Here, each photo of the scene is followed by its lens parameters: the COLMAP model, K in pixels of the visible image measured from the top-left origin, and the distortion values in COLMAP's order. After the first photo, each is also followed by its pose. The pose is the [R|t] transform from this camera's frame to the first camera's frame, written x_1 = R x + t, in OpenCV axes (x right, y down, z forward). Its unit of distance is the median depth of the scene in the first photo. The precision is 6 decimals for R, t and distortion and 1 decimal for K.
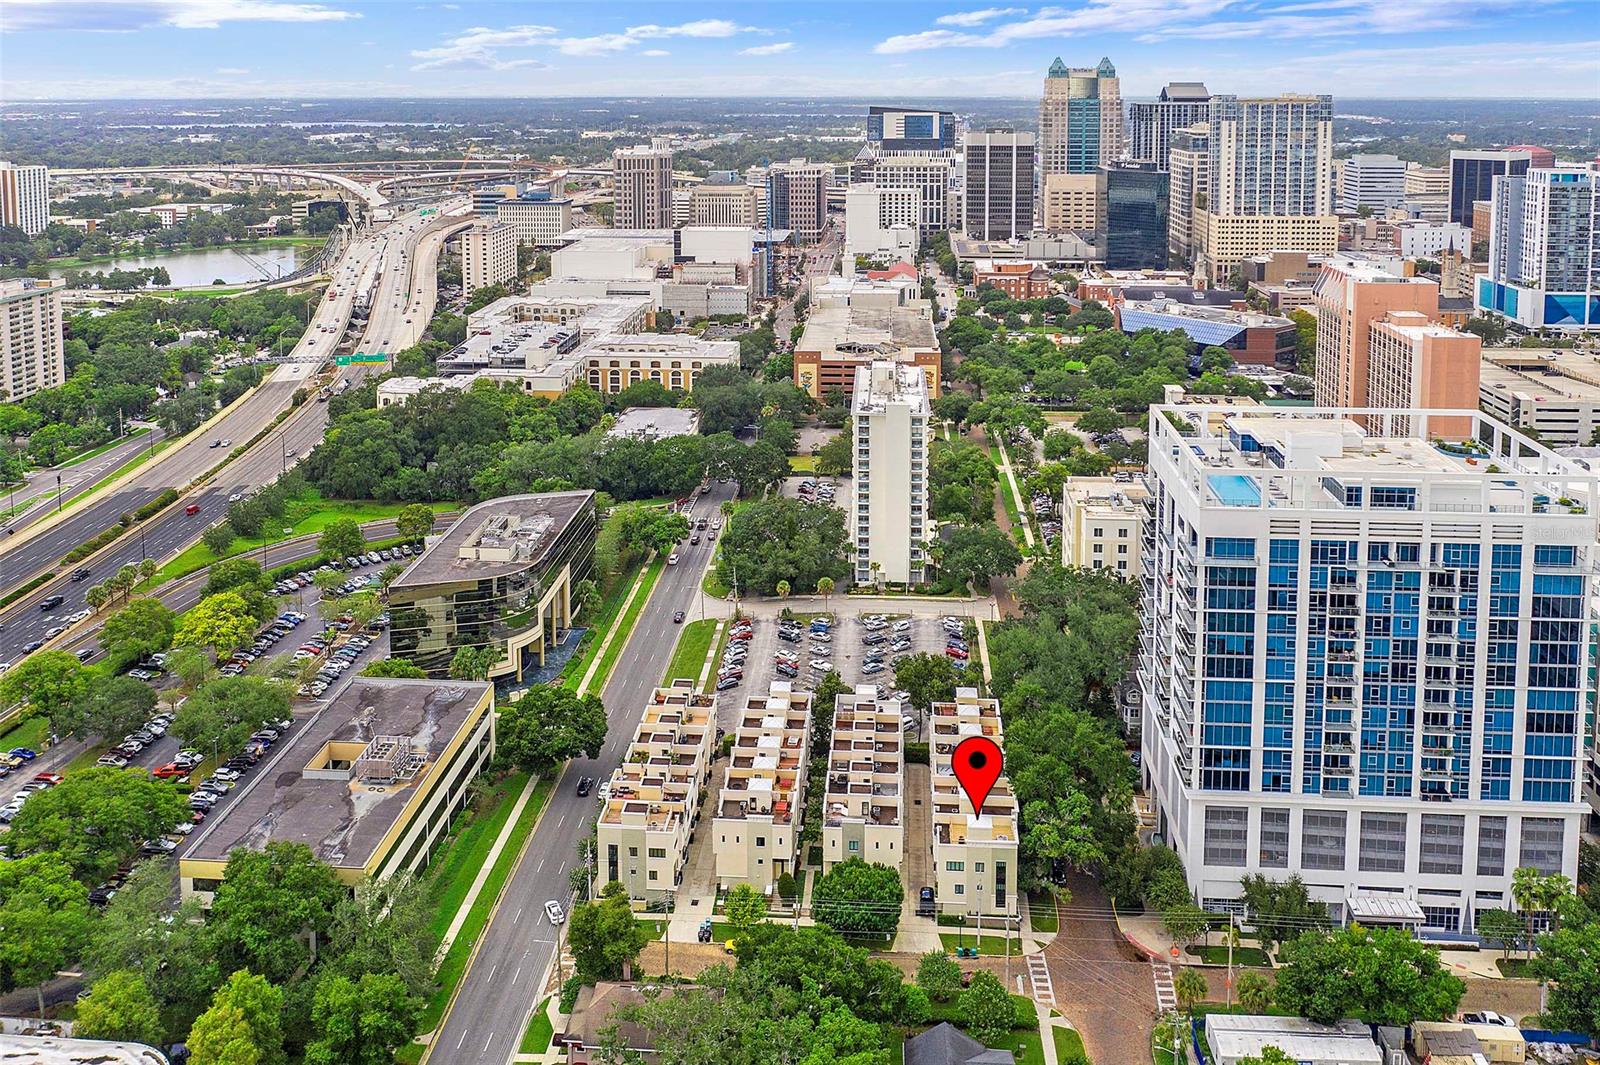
lens RADIAL K [[1345.1, 0, 803.5], [0, 1345.1, 217.9], [0, 0, 1]] dist [-0.015176, 0.001541]
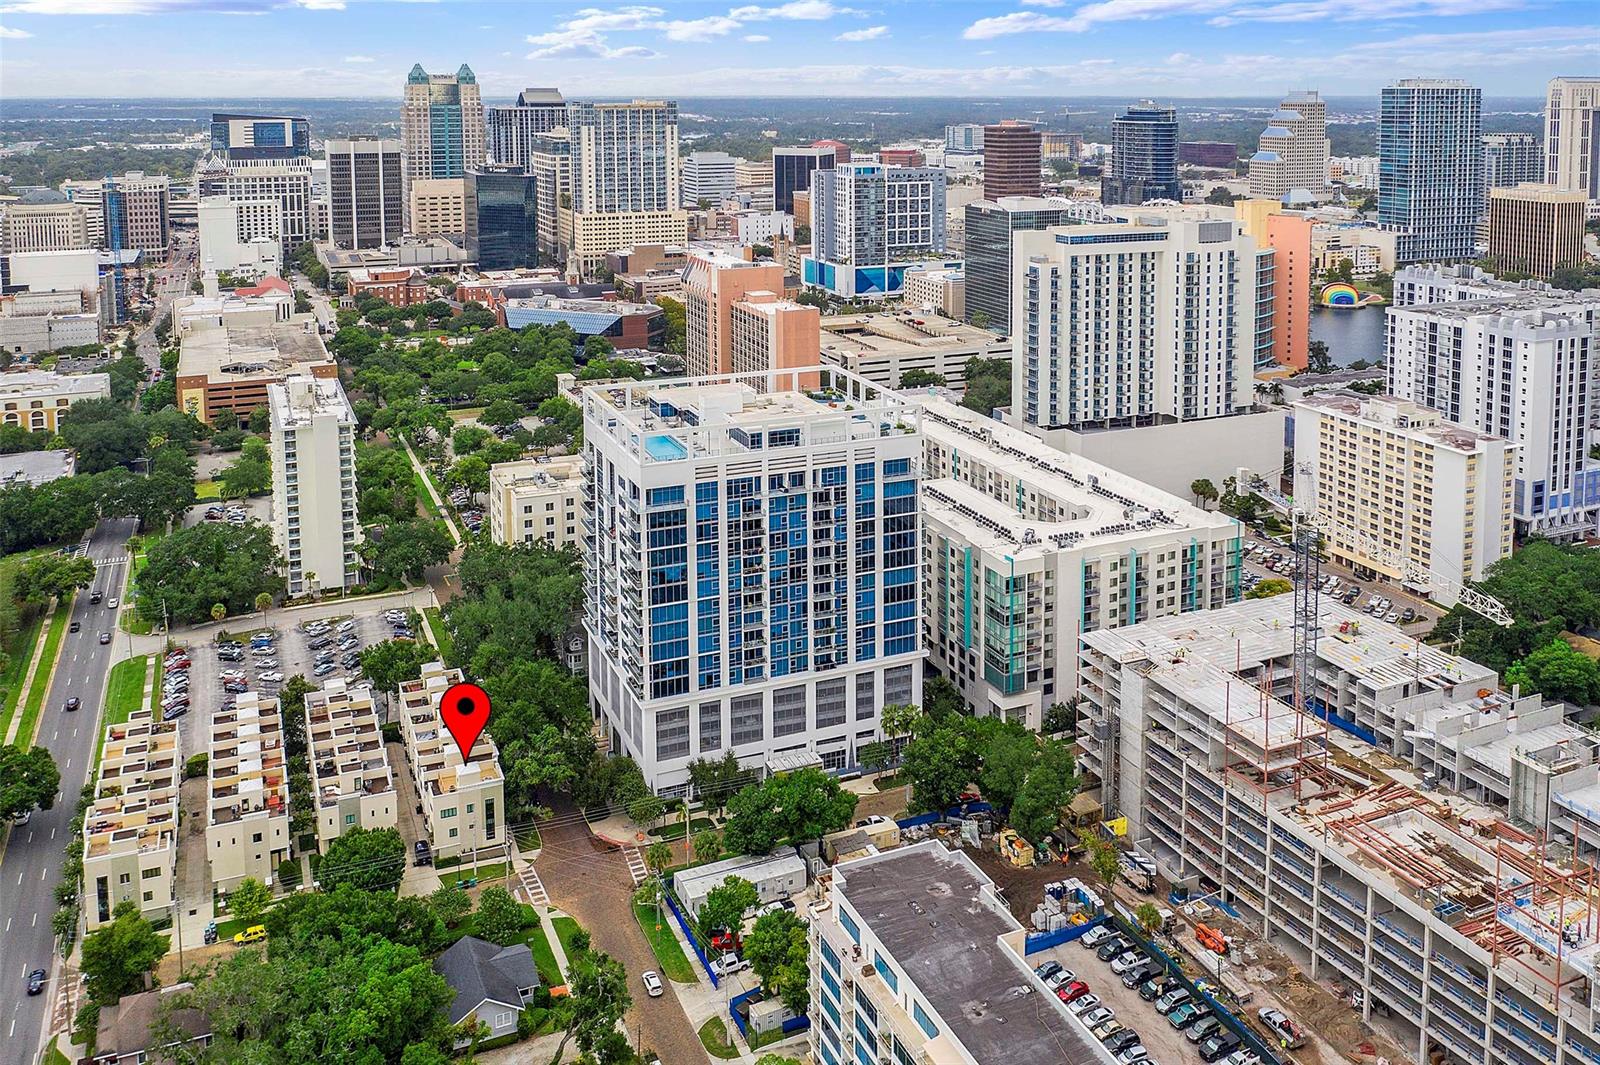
lens RADIAL K [[1345.1, 0, 803.5], [0, 1345.1, 217.9], [0, 0, 1]] dist [-0.015176, 0.001541]
pose [[0.886537, -0.045068, 0.460457, -0.108369], [0.044831, 0.998929, 0.011457, -0.011947], [-0.460480, 0.010486, 0.887608, -0.126064]]
